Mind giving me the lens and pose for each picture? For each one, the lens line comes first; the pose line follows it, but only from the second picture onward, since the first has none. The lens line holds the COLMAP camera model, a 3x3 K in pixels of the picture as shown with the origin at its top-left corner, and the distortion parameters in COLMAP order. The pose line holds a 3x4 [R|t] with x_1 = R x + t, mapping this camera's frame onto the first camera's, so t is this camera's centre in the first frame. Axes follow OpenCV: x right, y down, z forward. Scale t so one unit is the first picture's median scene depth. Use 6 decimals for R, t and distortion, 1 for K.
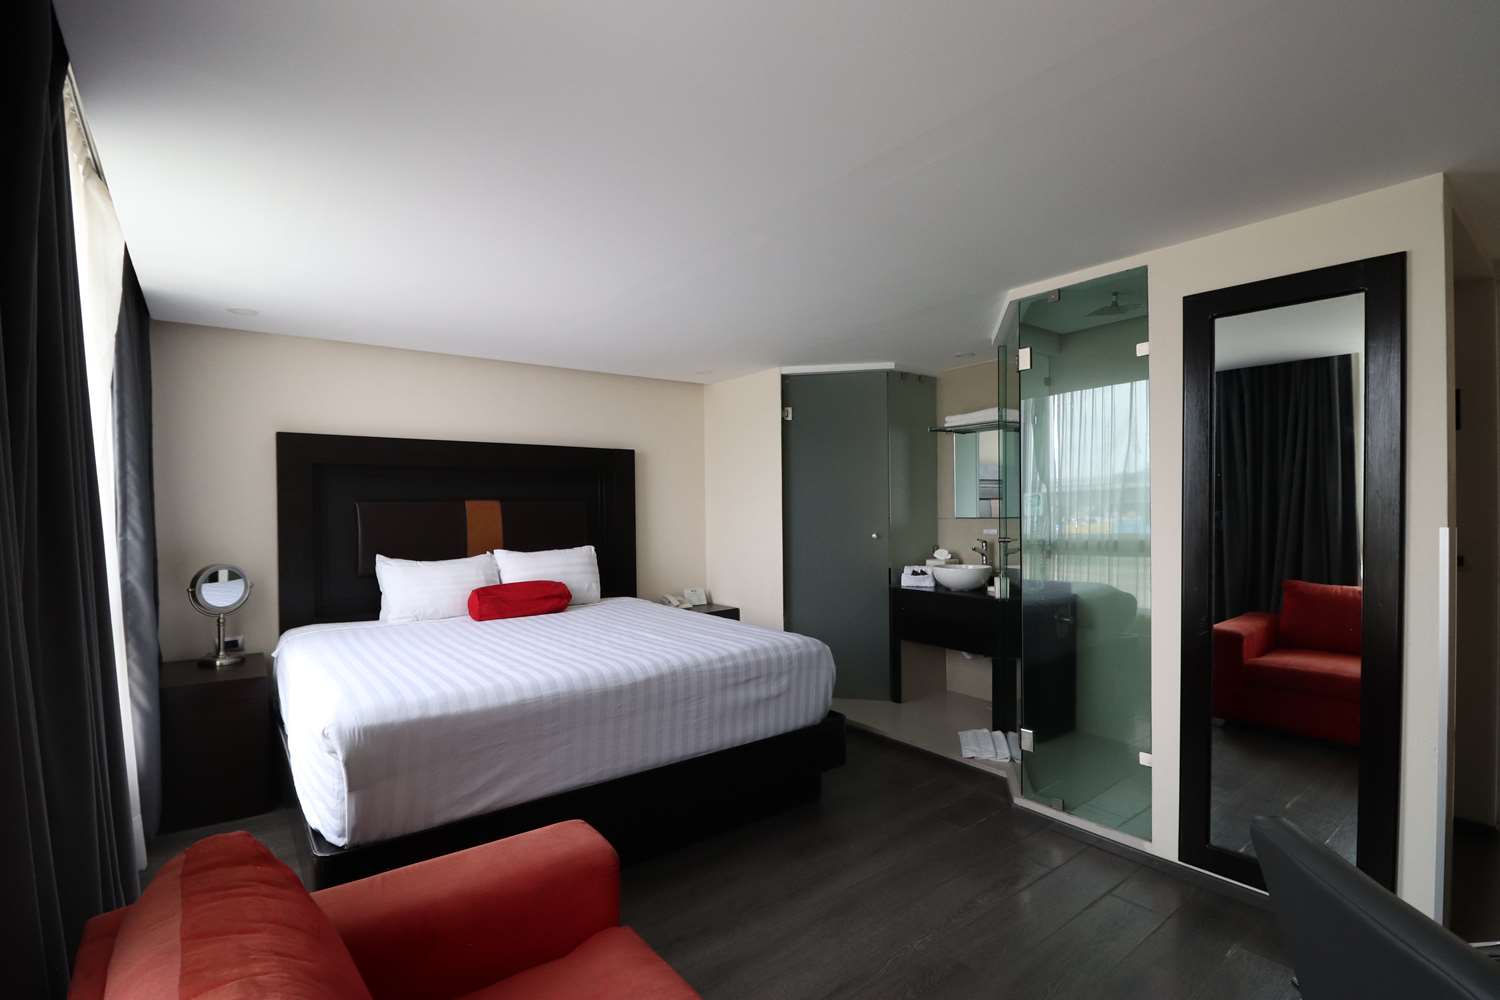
lens RADIAL K [[703.2, 0, 756.9], [0, 703.2, 518.1], [0, 0, 1]] dist [0.002840, -0.014058]
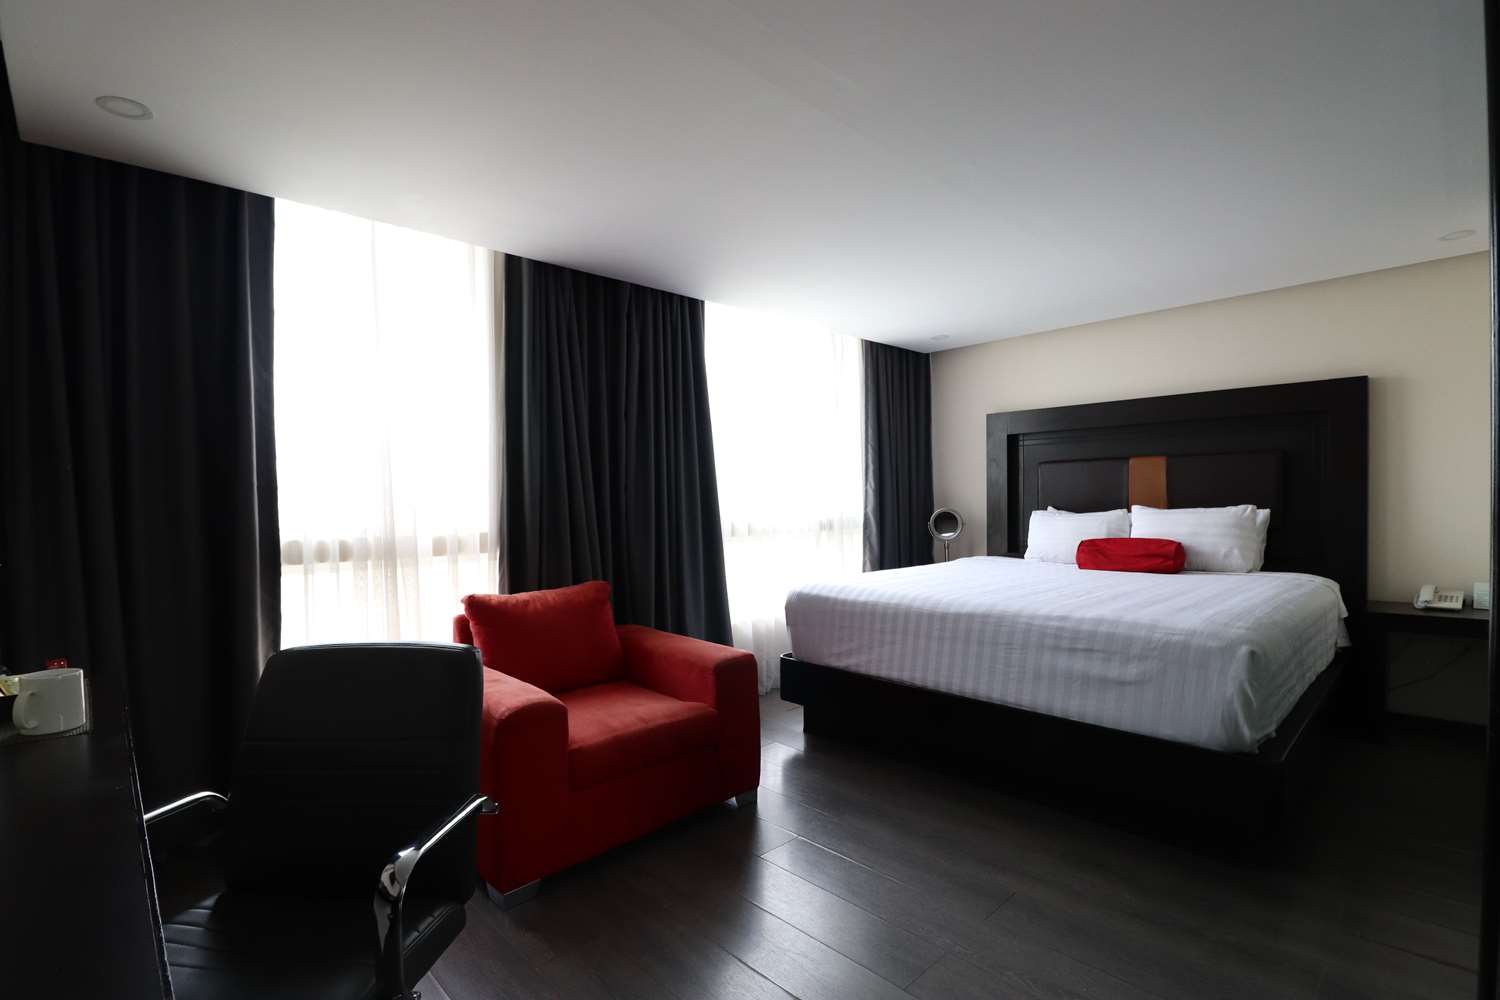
lens RADIAL K [[703.2, 0, 756.9], [0, 703.2, 518.1], [0, 0, 1]] dist [0.002840, -0.014058]
pose [[0.089606, 0.038280, -0.995241, 0.720944], [0.001801, 0.999253, 0.038596, 0.028948], [0.995976, -0.005251, 0.089470, 0.465176]]
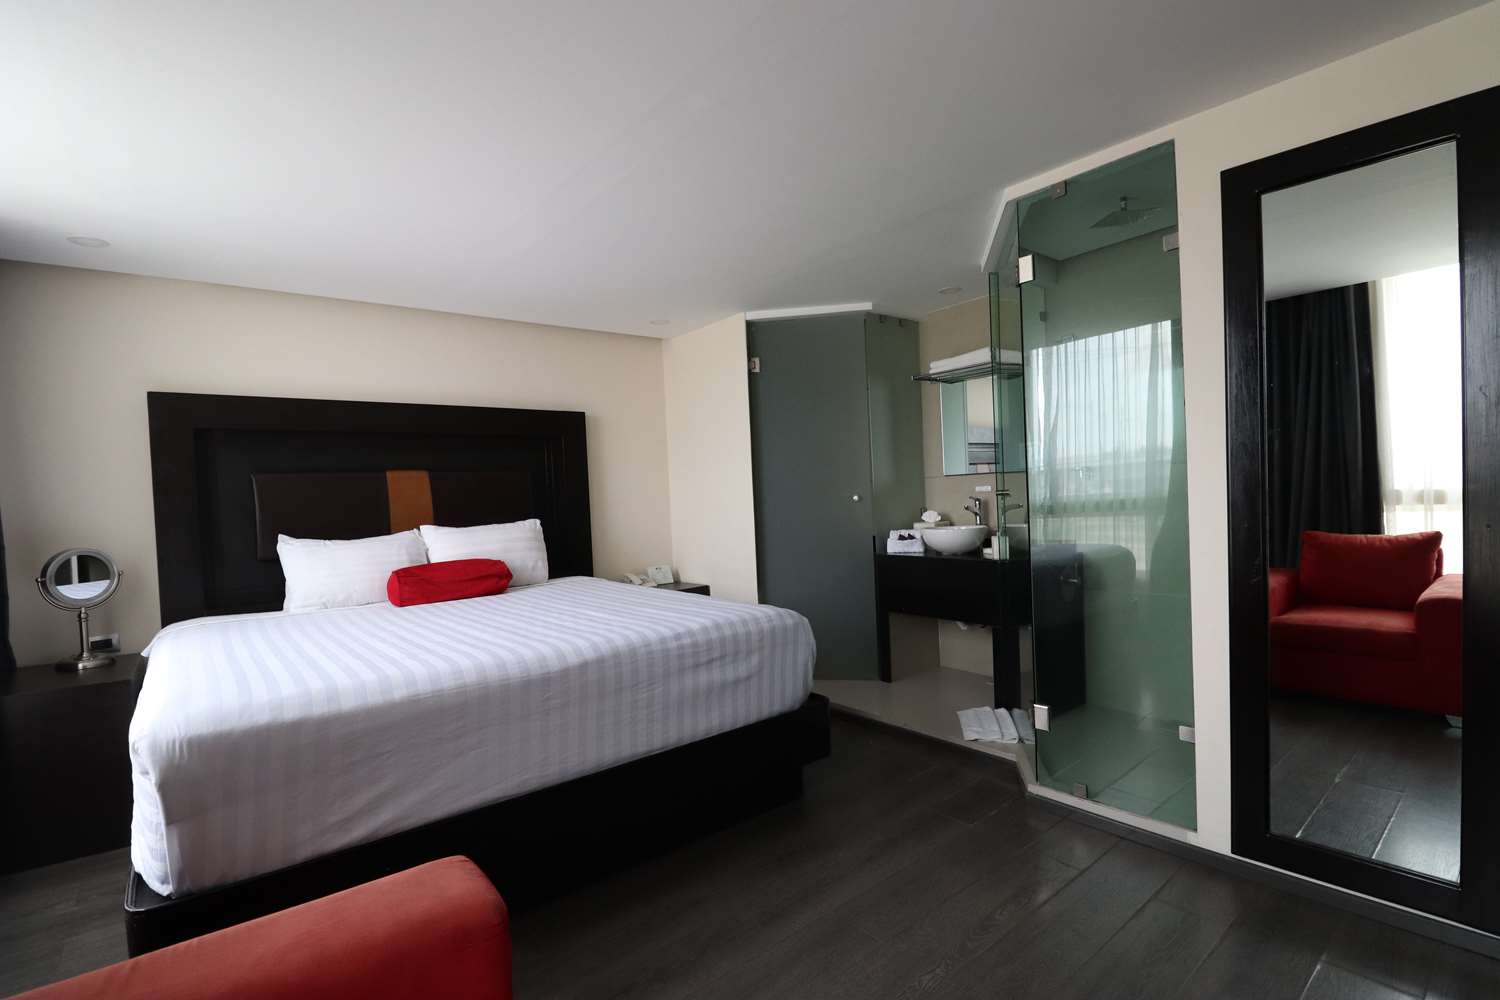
lens RADIAL K [[703.2, 0, 756.9], [0, 703.2, 518.1], [0, 0, 1]] dist [0.002840, -0.014058]
pose [[0.999025, -0.035331, 0.026483, 0.023114], [0.034886, 0.999245, 0.017085, 0.043875], [-0.027067, -0.016144, 0.999503, 0.149148]]
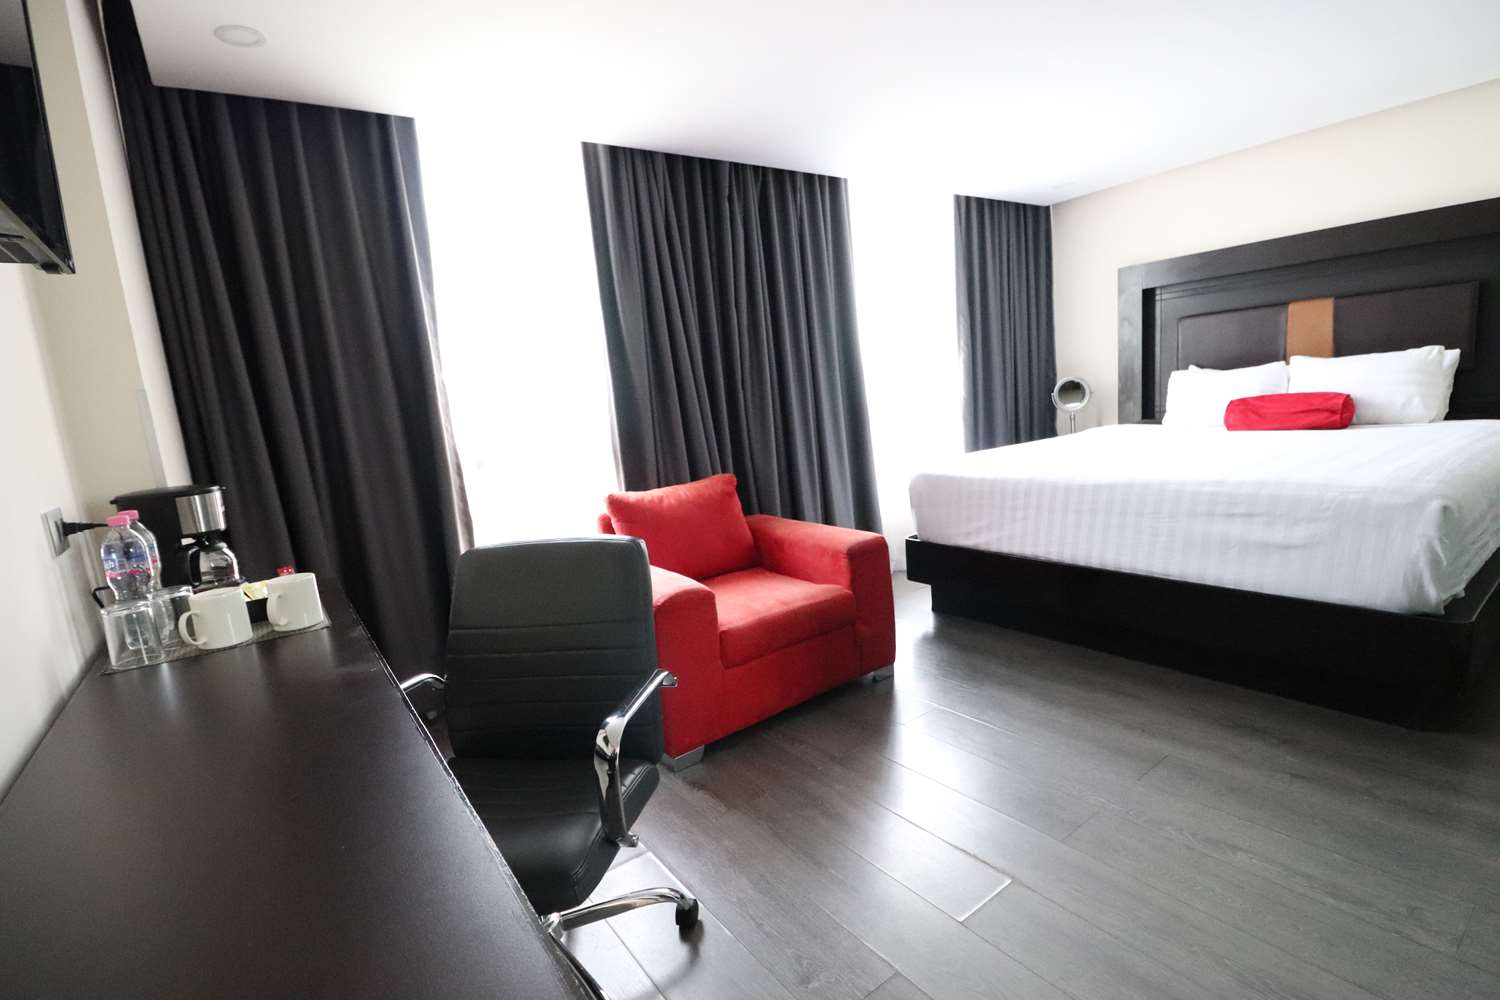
lens RADIAL K [[703.2, 0, 756.9], [0, 703.2, 518.1], [0, 0, 1]] dist [0.002840, -0.014058]
pose [[-0.039638, 0.189484, -0.981083, 0.723587], [0.078874, 0.979385, 0.185969, 0.032613], [0.996096, -0.070010, -0.053766, 0.428885]]
